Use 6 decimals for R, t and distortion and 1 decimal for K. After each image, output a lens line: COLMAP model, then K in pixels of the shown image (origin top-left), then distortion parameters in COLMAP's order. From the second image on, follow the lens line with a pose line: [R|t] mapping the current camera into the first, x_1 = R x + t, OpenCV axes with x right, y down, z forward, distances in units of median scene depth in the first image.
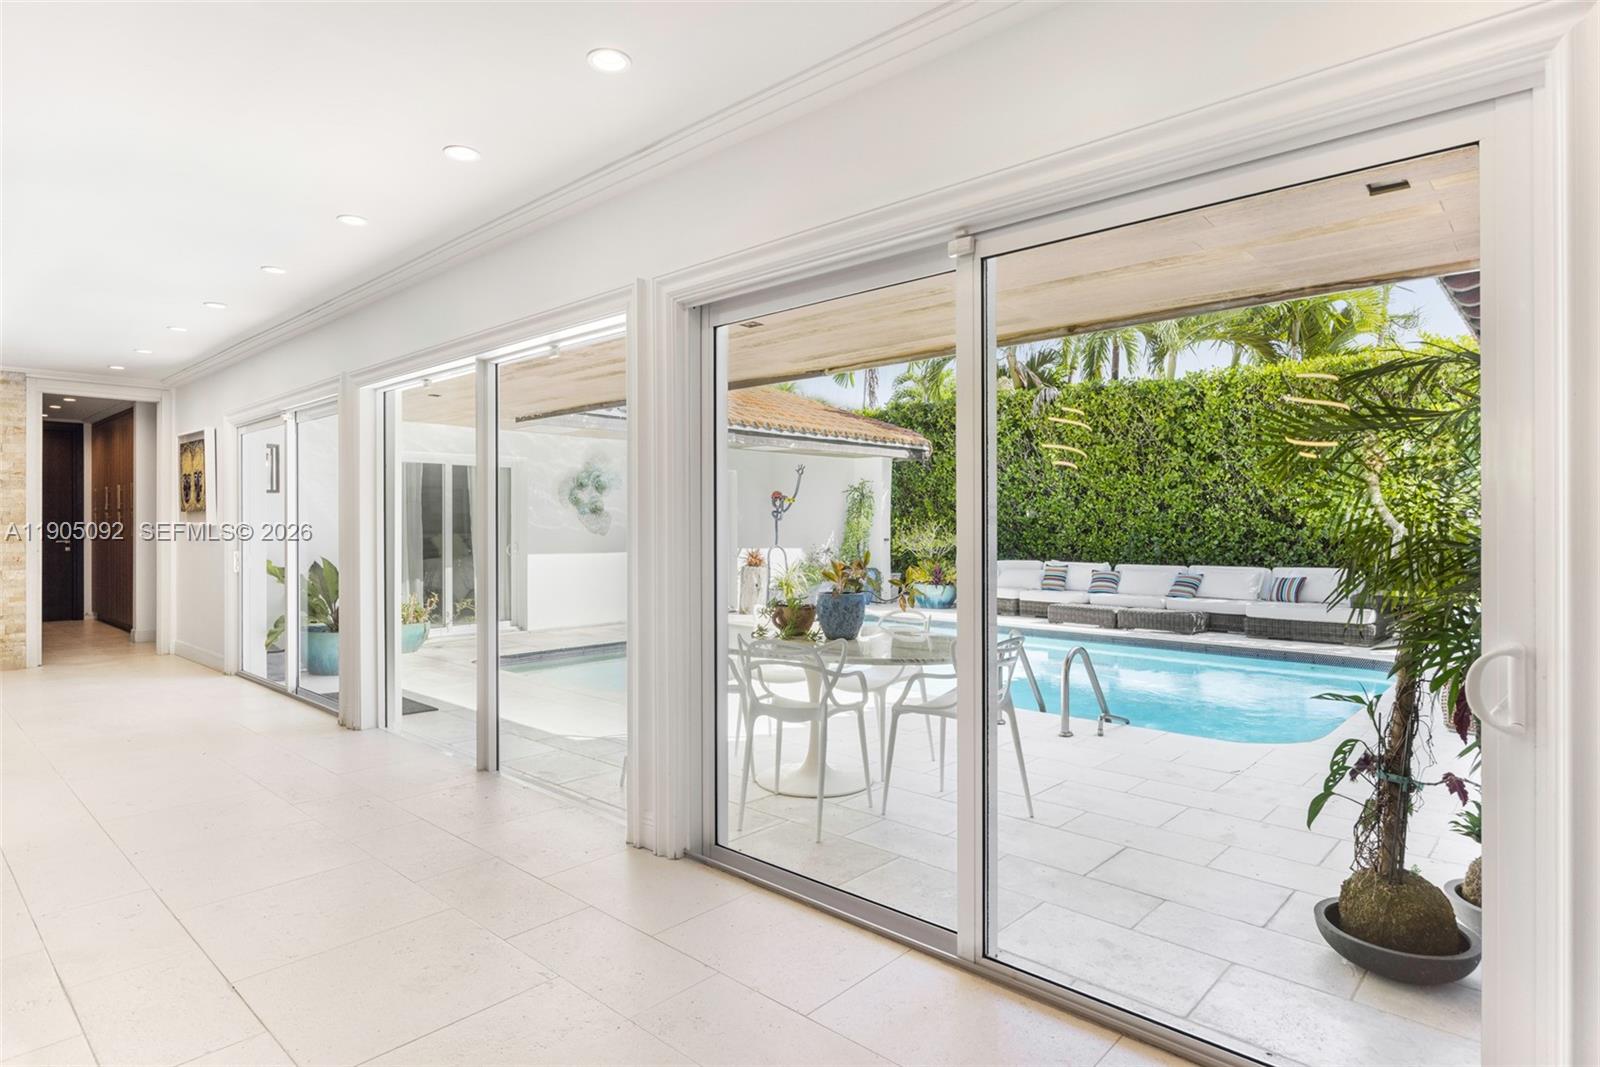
lens RADIAL K [[858.8, 0, 794.1], [0, 858.8, 529.2], [0, 0, 1]] dist [0.002612, -0.000275]
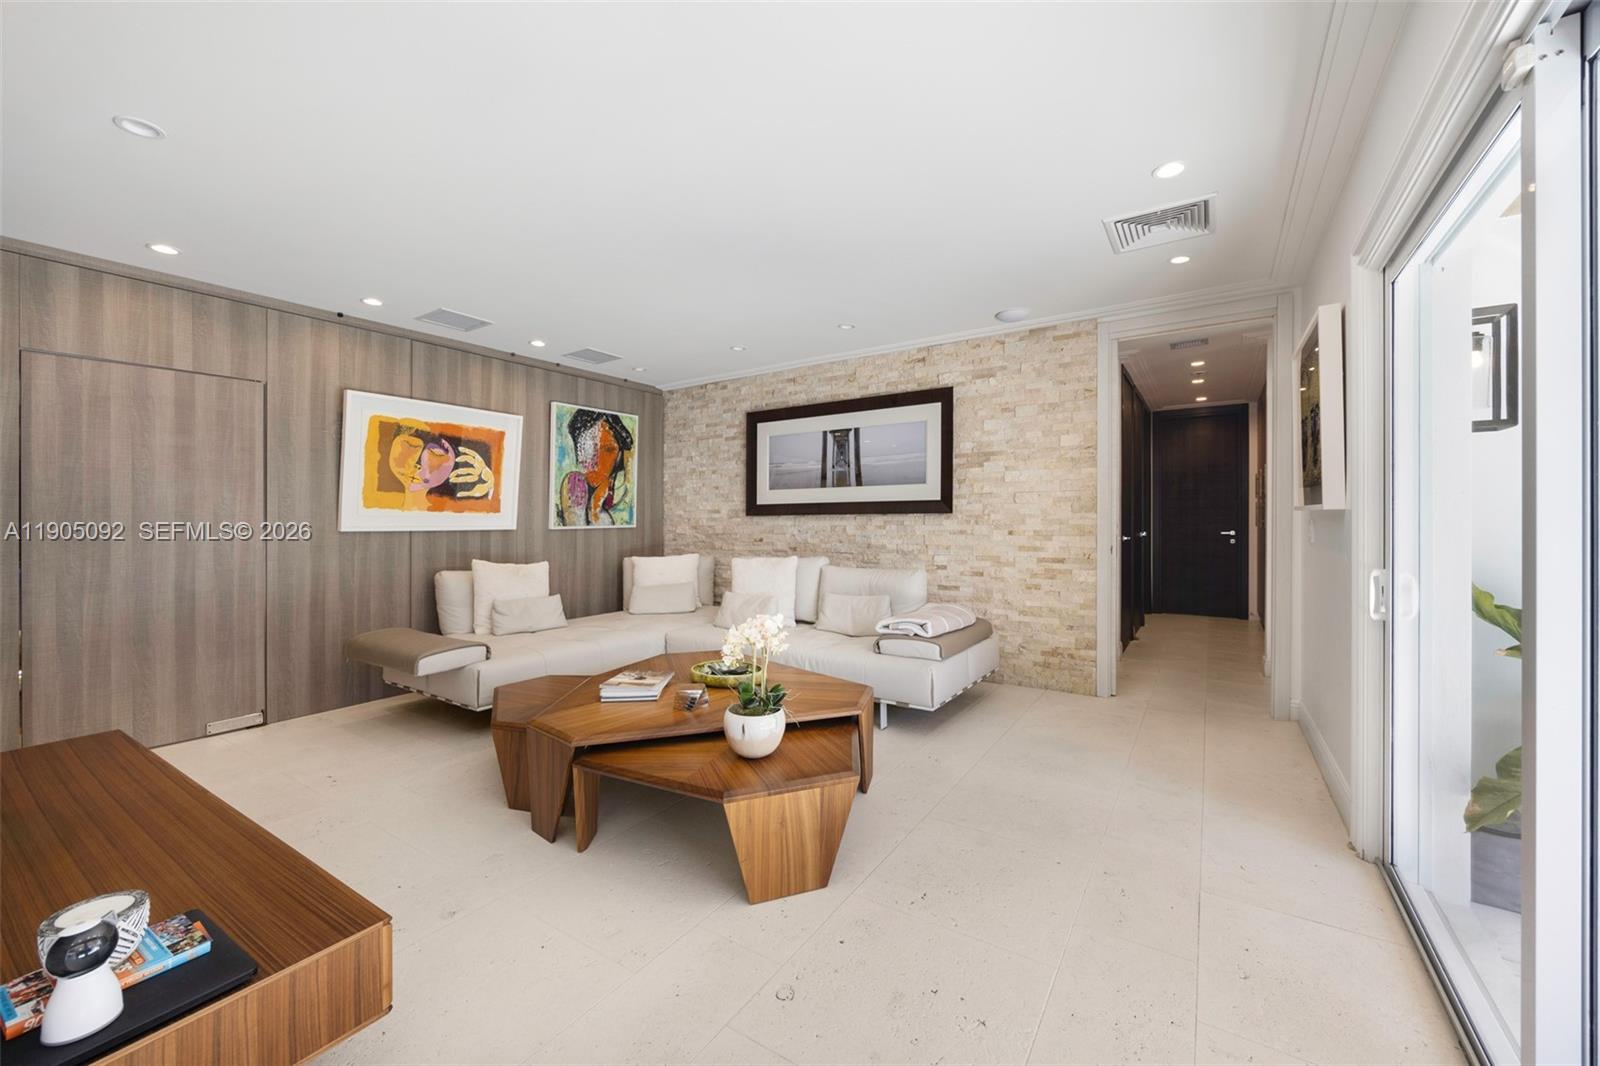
lens RADIAL K [[626.2, 0, 795.2], [0, 626.2, 522.2], [0, 0, 1]] dist [-0.000655, -0.000247]
pose [[0.155489, 0.002554, -0.987834, -0.242838], [-0.001389, 0.999996, 0.002367, 0.001647], [0.987837, 0.001004, 0.155492, 0.416244]]
